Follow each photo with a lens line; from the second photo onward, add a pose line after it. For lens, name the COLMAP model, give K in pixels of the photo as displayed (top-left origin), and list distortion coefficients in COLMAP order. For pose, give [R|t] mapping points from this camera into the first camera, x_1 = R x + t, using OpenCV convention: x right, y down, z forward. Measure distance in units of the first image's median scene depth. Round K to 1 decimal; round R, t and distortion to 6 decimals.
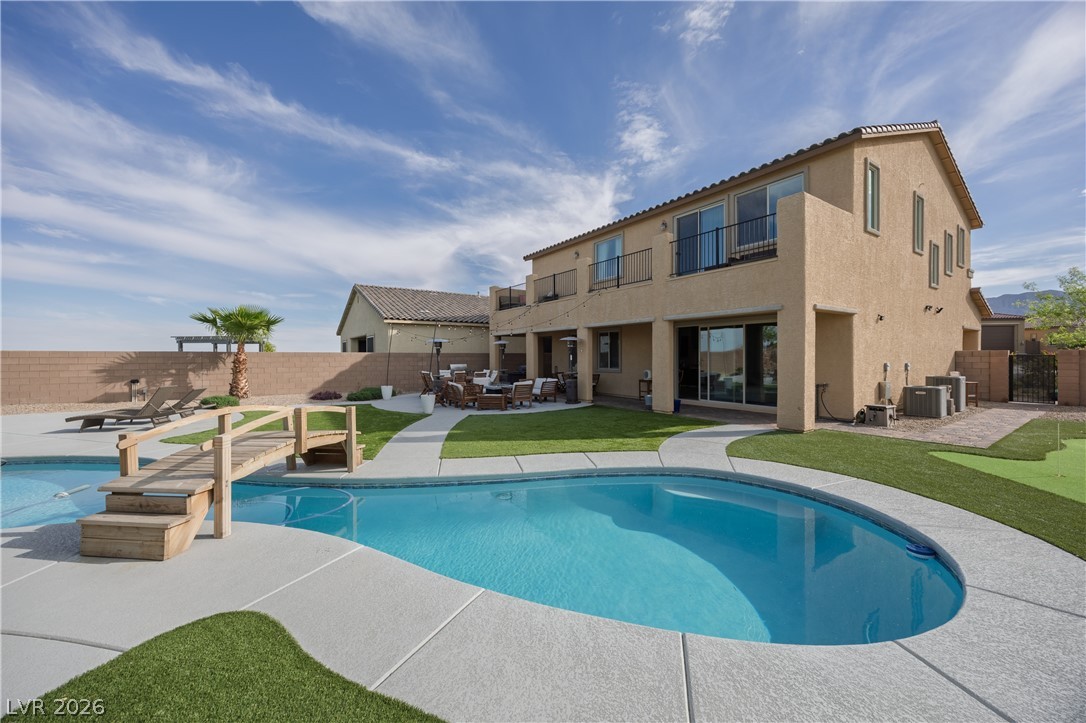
lens RADIAL K [[412.6, 0, 543.0], [0, 412.6, 361.5], [0, 0, 1]] dist [-0.002648, -0.000266]
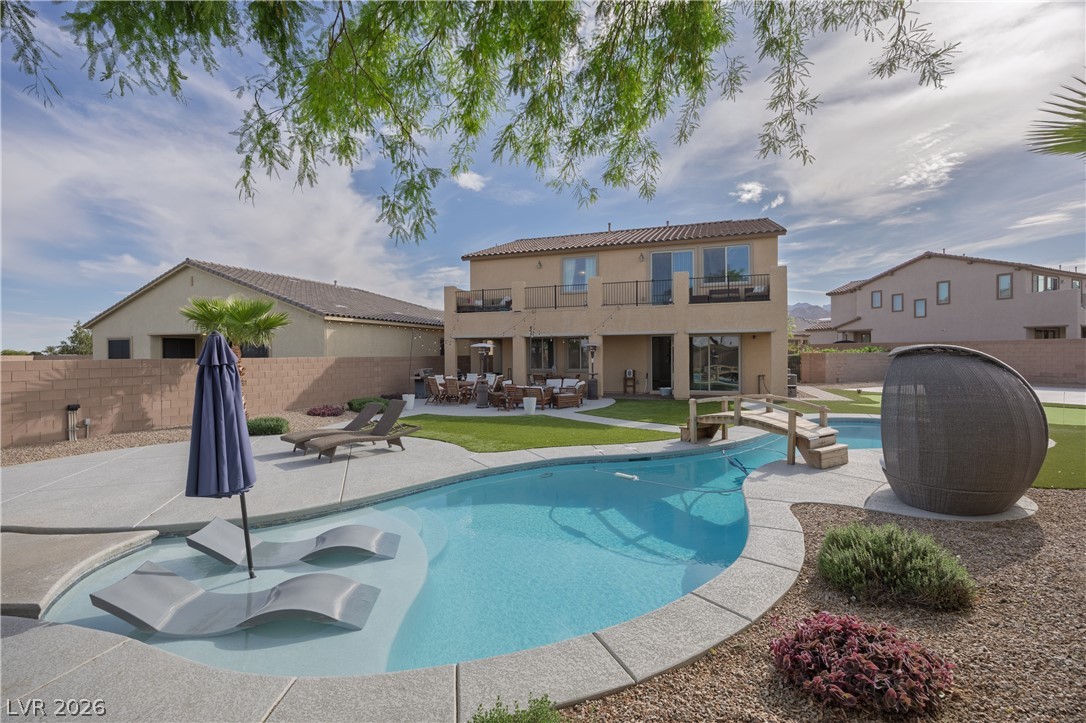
lens RADIAL K [[465.8, 0, 542.1], [0, 465.8, 355.6], [0, 0, 1]] dist [-0.016493, 0.000546]
pose [[0.803595, -0.013462, 0.595024, -0.725282], [0.013590, 0.999899, 0.004269, -0.027327], [-0.595021, 0.004656, 0.803697, 0.014963]]
